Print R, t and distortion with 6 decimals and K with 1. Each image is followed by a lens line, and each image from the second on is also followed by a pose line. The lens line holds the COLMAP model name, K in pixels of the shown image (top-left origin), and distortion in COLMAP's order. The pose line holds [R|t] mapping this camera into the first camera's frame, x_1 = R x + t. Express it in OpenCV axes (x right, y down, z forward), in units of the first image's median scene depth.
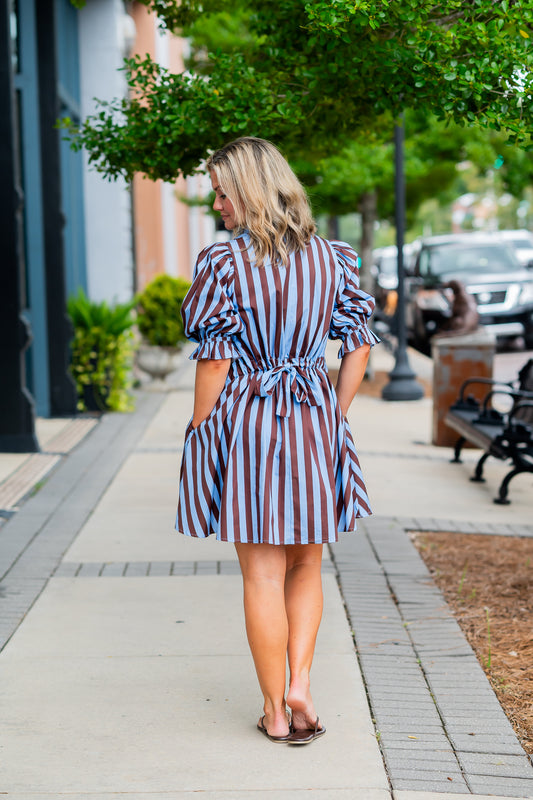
lens RADIAL K [[1885.5, 0, 265.7], [0, 1885.5, 336.9], [0, 0, 1]] dist [-0.024256, 0.083431]
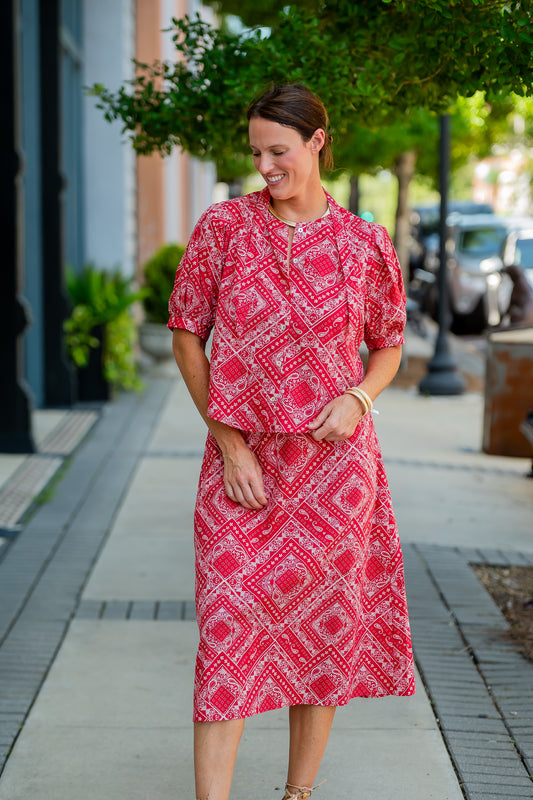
lens RADIAL K [[2116.9, 0, 266.1], [0, 2116.9, 418.9], [0, 0, 1]] dist [-0.023583, -0.517115]
pose [[0.999716, 0.023262, 0.005202, -0.031619], [-0.023521, 0.998100, 0.056951, -0.021080], [-0.003868, -0.057057, 0.998363, 0.036806]]
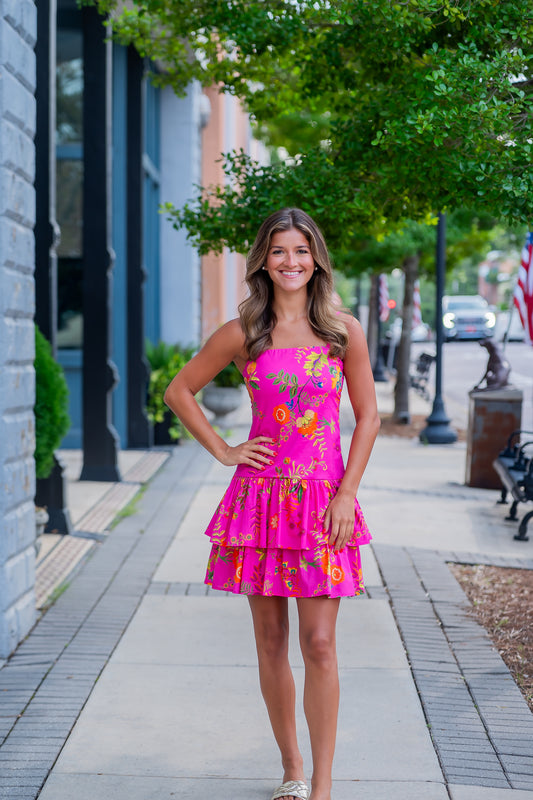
lens RADIAL K [[1720.9, 0, 265.5], [0, 1720.9, 403.1], [0, 0, 1]] dist [-0.067408, -0.371157]
pose [[0.999296, 0.030845, -0.021359, -0.019846], [-0.030470, 0.999380, 0.017660, -0.011665], [0.021891, -0.016996, 0.999616, -0.058145]]
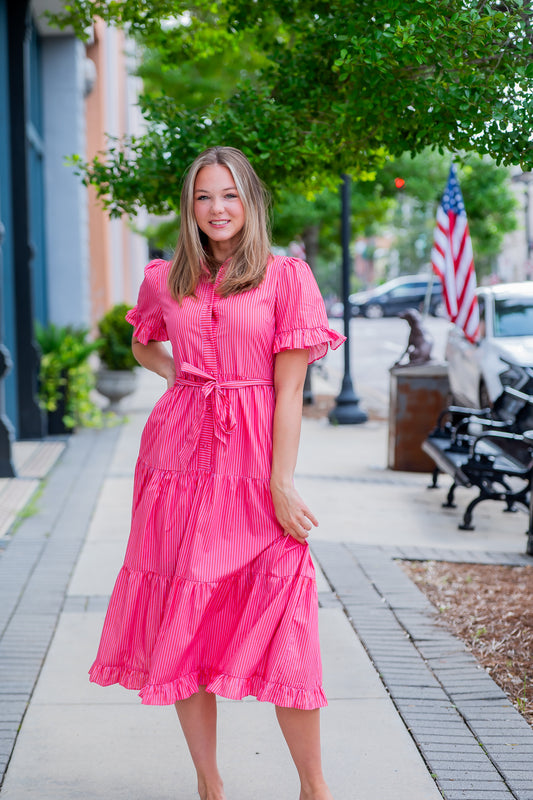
lens RADIAL K [[1720.9, 0, 265.5], [0, 1720.9, 403.1], [0, 0, 1]] dist [-0.067408, -0.371157]
pose [[0.998698, 0.003351, 0.050907, -0.051610], [-0.004740, 0.999619, 0.027180, -0.009246], [-0.050797, -0.027386, 0.998333, 0.084074]]
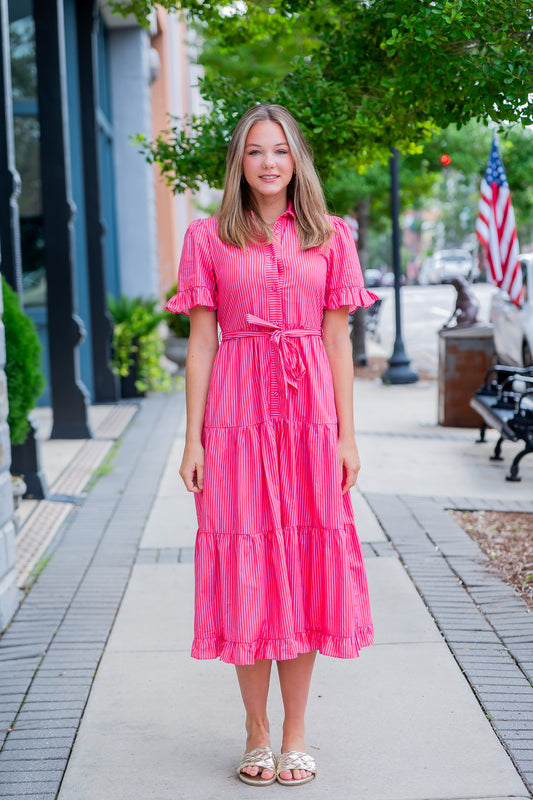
lens RADIAL K [[1585.4, 0, 267.5], [0, 1585.4, 399.7], [0, 0, 1]] dist [-0.064597, -0.206905]
pose [[0.999780, -0.014045, 0.015607, -0.050394], [0.013286, 0.998772, 0.047726, -0.007801], [-0.016258, -0.047508, 0.998739, 0.103787]]
